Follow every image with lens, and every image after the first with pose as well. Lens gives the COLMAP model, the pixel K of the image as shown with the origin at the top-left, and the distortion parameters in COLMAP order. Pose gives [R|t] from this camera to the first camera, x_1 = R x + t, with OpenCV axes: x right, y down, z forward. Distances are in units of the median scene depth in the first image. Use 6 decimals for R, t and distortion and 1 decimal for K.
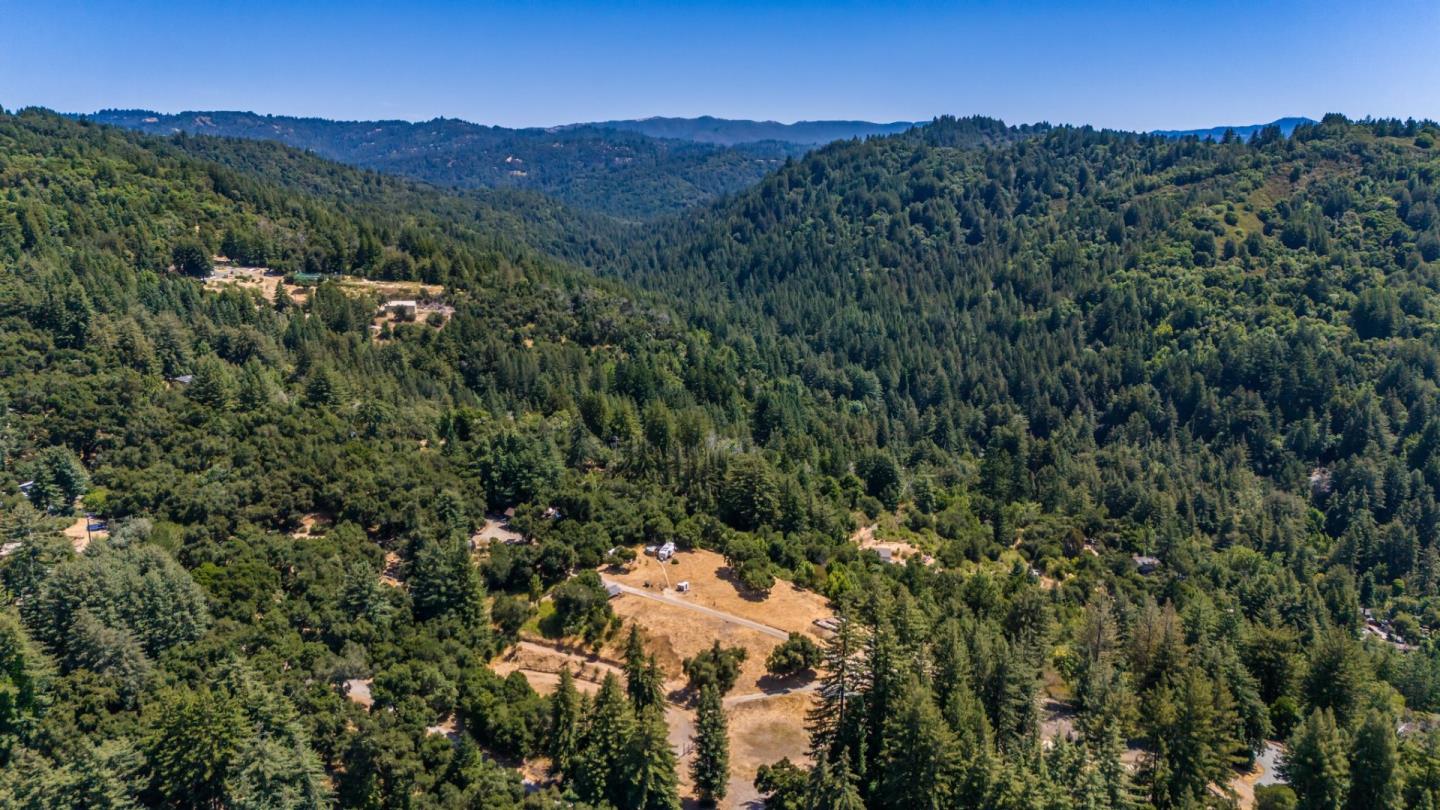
lens RADIAL K [[1061.3, 0, 721.6], [0, 1061.3, 404.4], [0, 0, 1]] dist [0.043269, -0.013510]
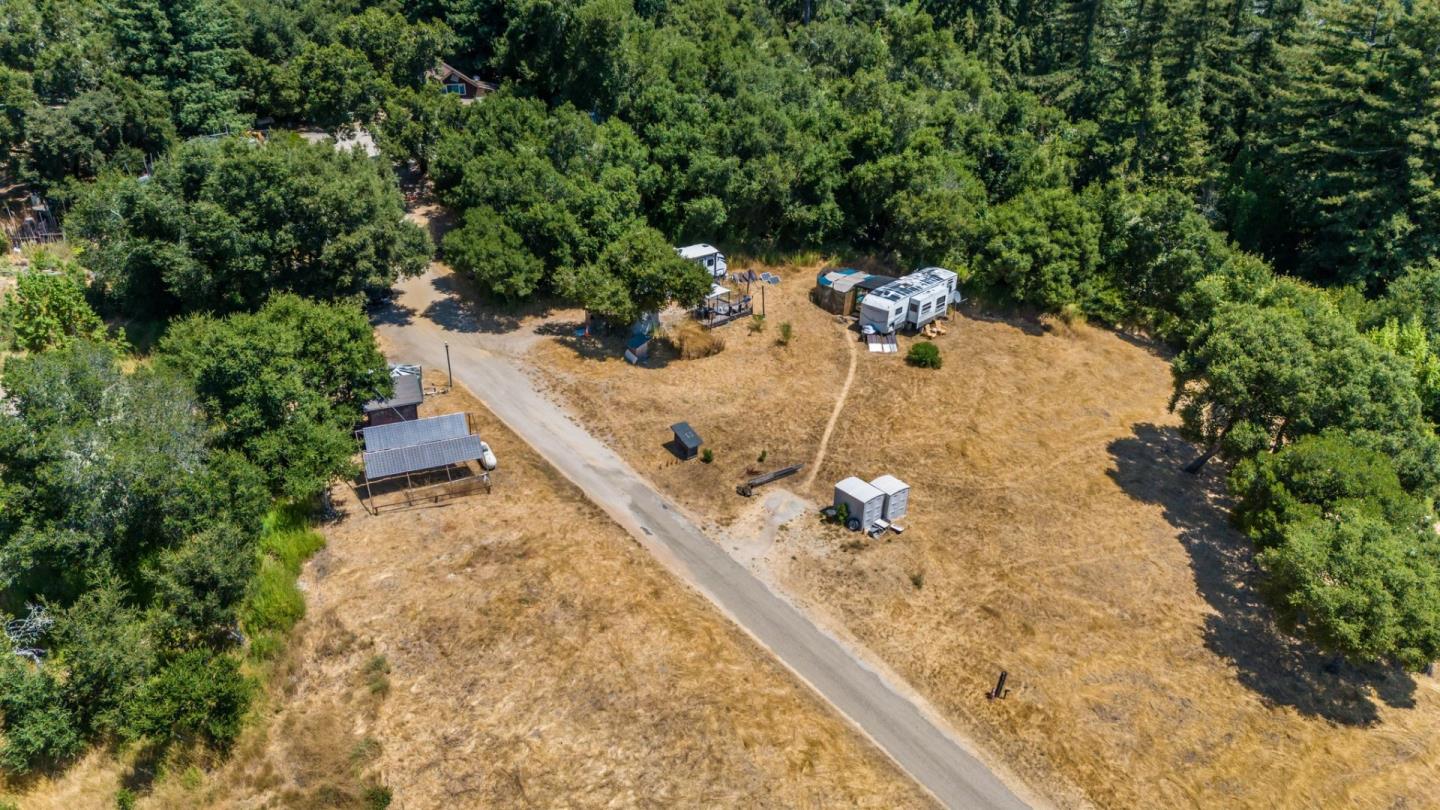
lens RADIAL K [[1061.3, 0, 720.4], [0, 1061.3, 399.3], [0, 0, 1]] dist [0.043269, -0.013510]
pose [[0.882308, 0.210354, -0.421052, 0.011515], [-0.112244, 0.962800, 0.245801, 0.107006], [0.457094, -0.169611, 0.873096, 0.782027]]
